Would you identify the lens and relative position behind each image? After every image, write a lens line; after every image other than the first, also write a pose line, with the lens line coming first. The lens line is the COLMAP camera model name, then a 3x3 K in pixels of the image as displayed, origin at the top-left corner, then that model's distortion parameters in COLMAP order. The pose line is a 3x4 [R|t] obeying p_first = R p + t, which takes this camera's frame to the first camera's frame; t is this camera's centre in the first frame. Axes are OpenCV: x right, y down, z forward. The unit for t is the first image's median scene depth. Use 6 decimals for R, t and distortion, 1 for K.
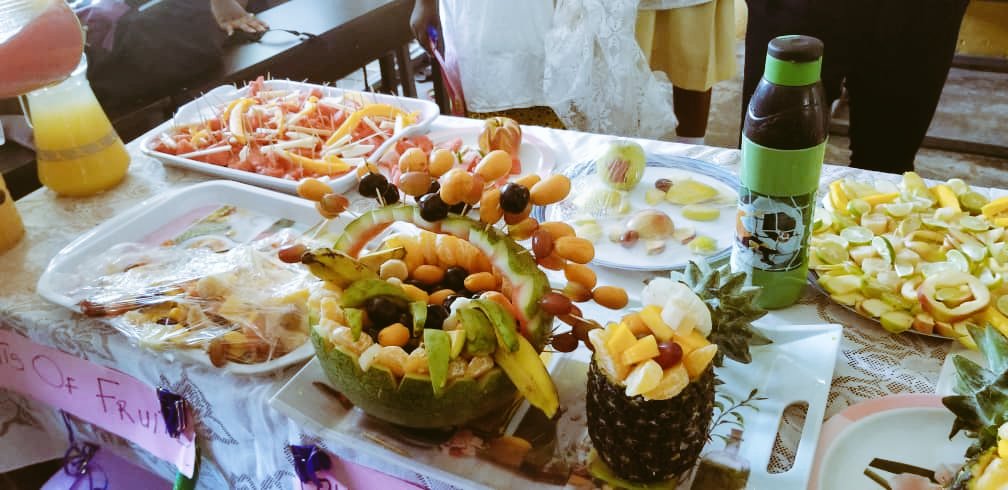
lens RADIAL K [[834.1, 0, 504.0], [0, 834.1, 245.0], [0, 0, 1]] dist [0.035804, -0.002122]
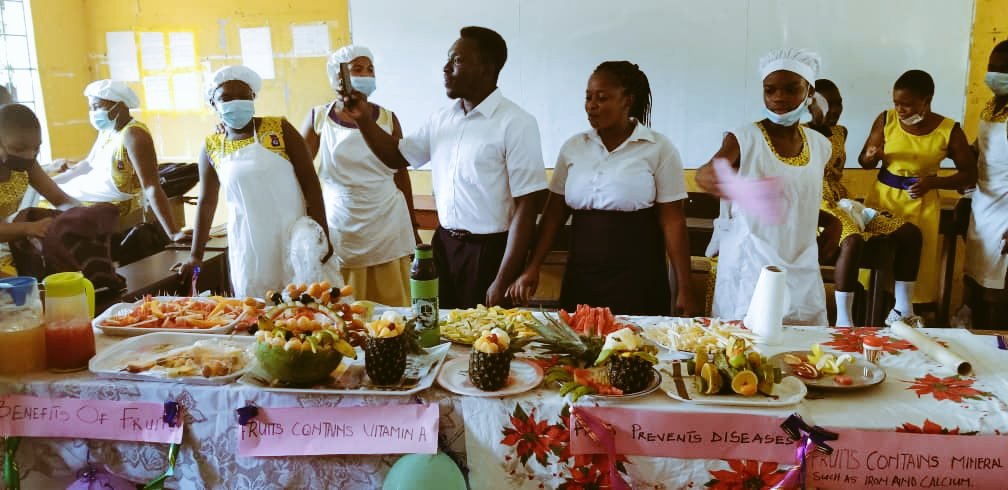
lens RADIAL K [[834.1, 0, 504.0], [0, 834.1, 245.0], [0, 0, 1]] dist [0.035804, -0.002122]
pose [[0.936833, -0.010428, 0.349622, -0.370582], [0.130881, 0.937393, -0.322744, 0.661129], [-0.324368, 0.348116, 0.879546, -1.493683]]
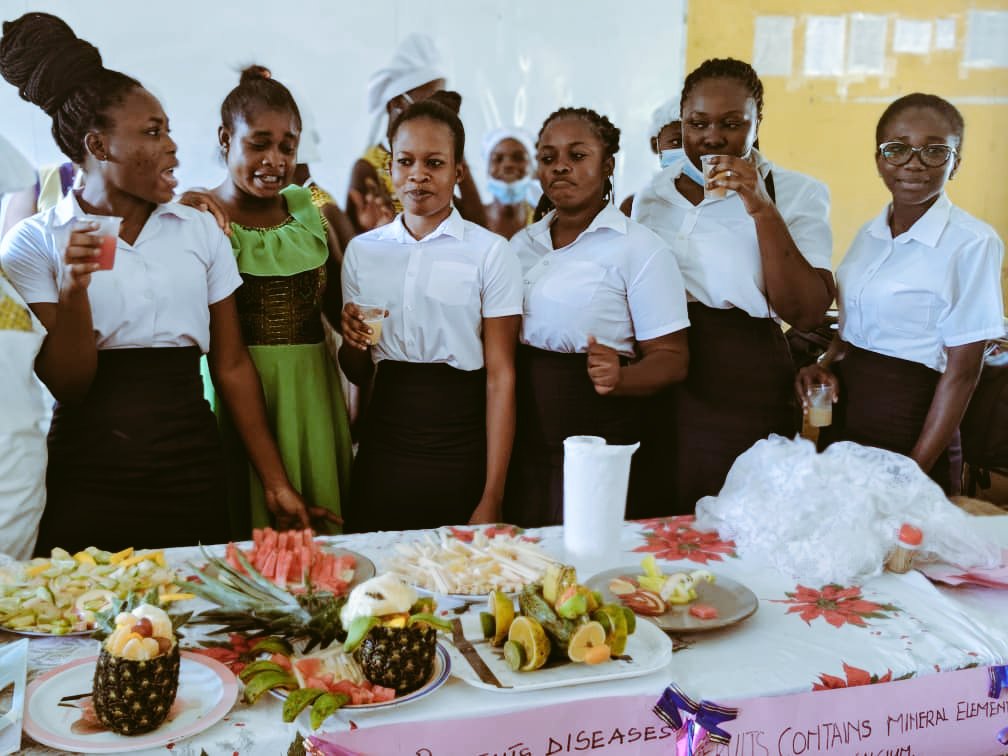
lens RADIAL K [[1228.6, 0, 504.0], [0, 1228.6, 378.0], [0, 0, 1]] dist [0.183265, -0.493559]
pose [[0.705109, -0.050678, 0.707286, -0.442022], [0.303382, 0.923102, -0.236308, 0.396131], [-0.640922, 0.381201, 0.666262, -0.964531]]
